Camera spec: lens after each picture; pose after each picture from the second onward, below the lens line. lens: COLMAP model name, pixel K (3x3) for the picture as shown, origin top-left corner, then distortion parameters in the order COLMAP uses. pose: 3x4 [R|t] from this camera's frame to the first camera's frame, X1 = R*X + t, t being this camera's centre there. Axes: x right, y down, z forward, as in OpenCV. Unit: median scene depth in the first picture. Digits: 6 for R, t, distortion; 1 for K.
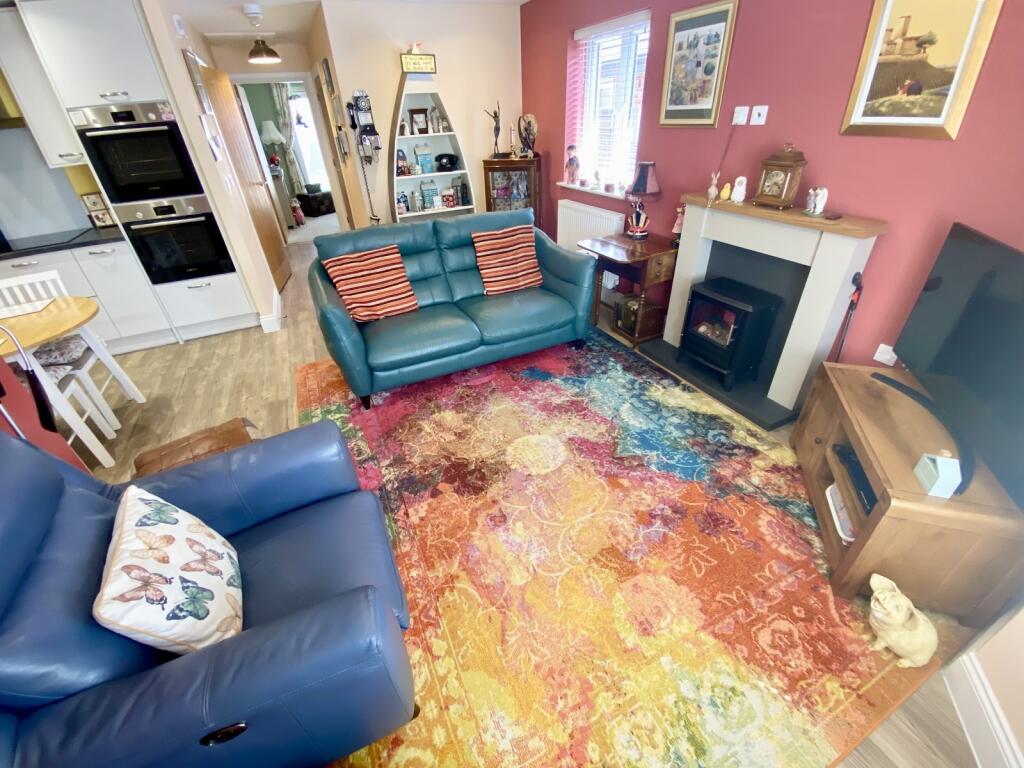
lens RADIAL K [[415.7, 0, 510.2], [0, 415.7, 381.6], [0, 0, 1]] dist [0.018052, -0.020192]
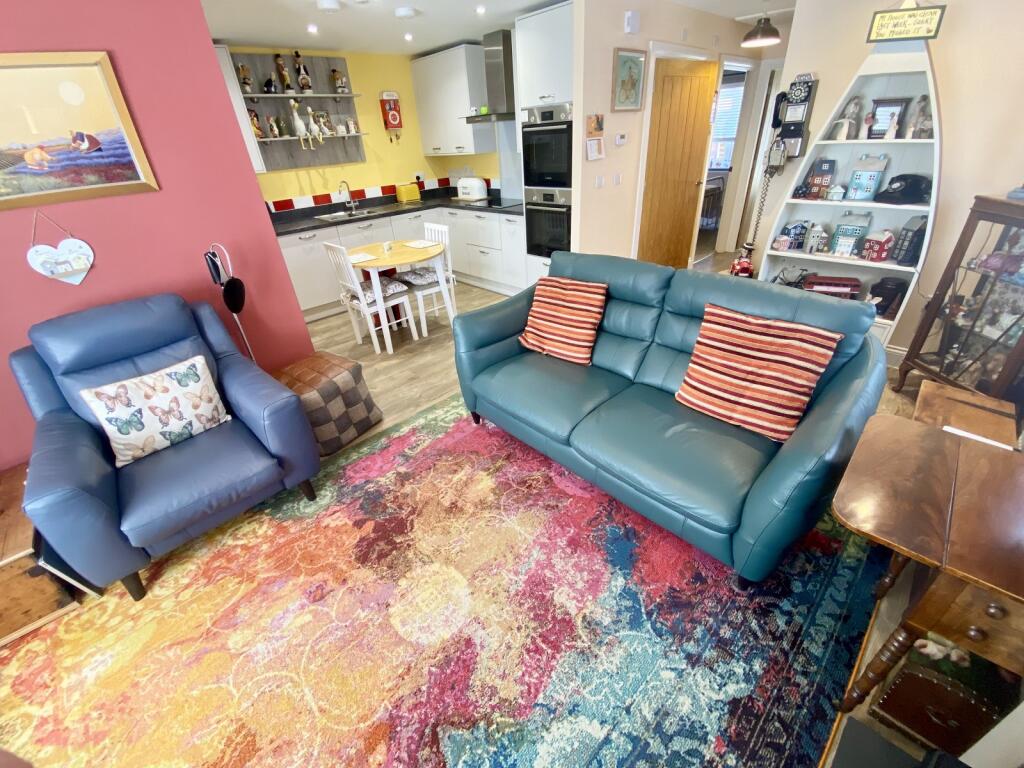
lens RADIAL K [[415.7, 0, 510.2], [0, 415.7, 381.6], [0, 0, 1]] dist [0.018052, -0.020192]
pose [[0.317415, 0.501714, -0.804693, 0.405019], [-0.473994, 0.818906, 0.323607, -0.357100], [0.821326, 0.278702, 0.497743, 0.526104]]
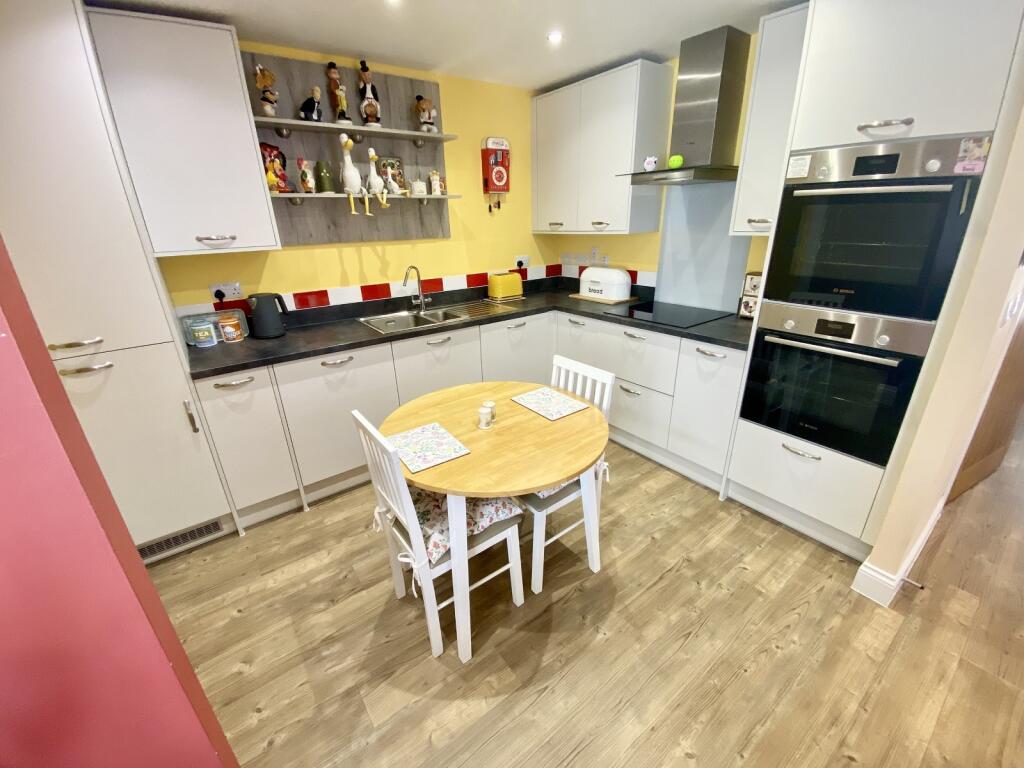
lens RADIAL K [[410.6, 0, 509.1], [0, 410.6, 384.7], [0, 0, 1]] dist [0.020229, -0.020239]
pose [[0.194930, 0.401313, -0.894958, -0.447737], [-0.517696, 0.817103, 0.253643, -0.302116], [0.833063, 0.413873, 0.367036, 0.533279]]
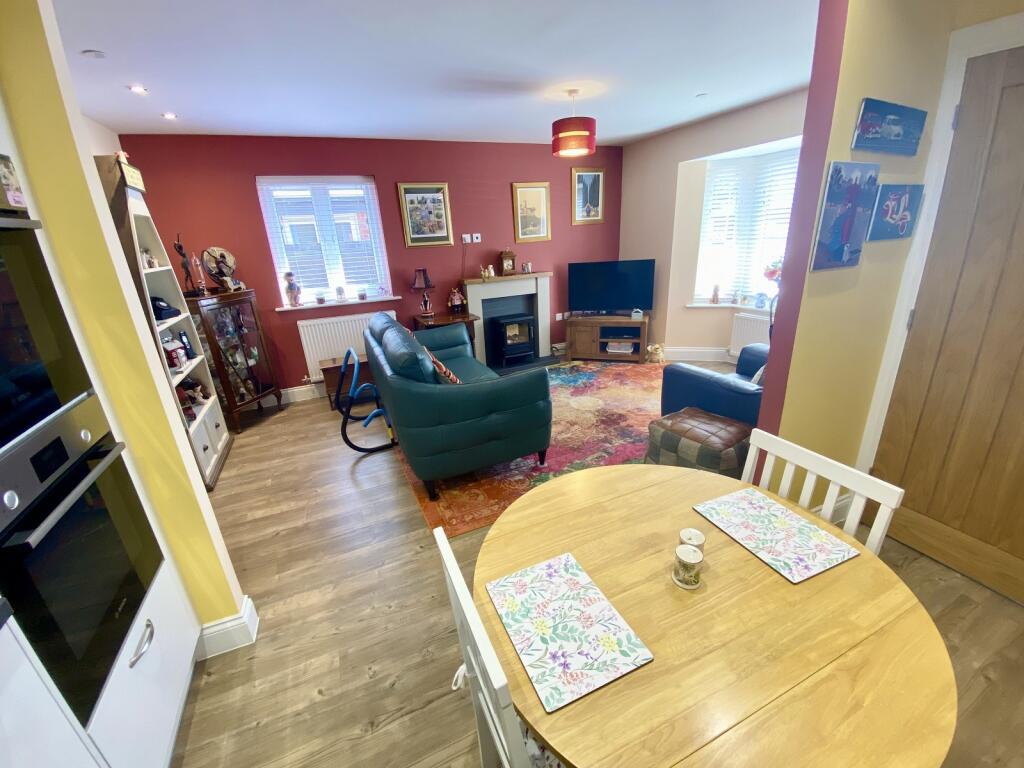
lens RADIAL K [[410.6, 0, 509.1], [0, 410.6, 384.7], [0, 0, 1]] dist [0.020229, -0.020239]
pose [[0.030071, -0.299450, 0.953638, -1.240520], [0.586222, 0.778040, 0.225826, -0.366547], [-0.809593, 0.552252, 0.198941, 0.717273]]
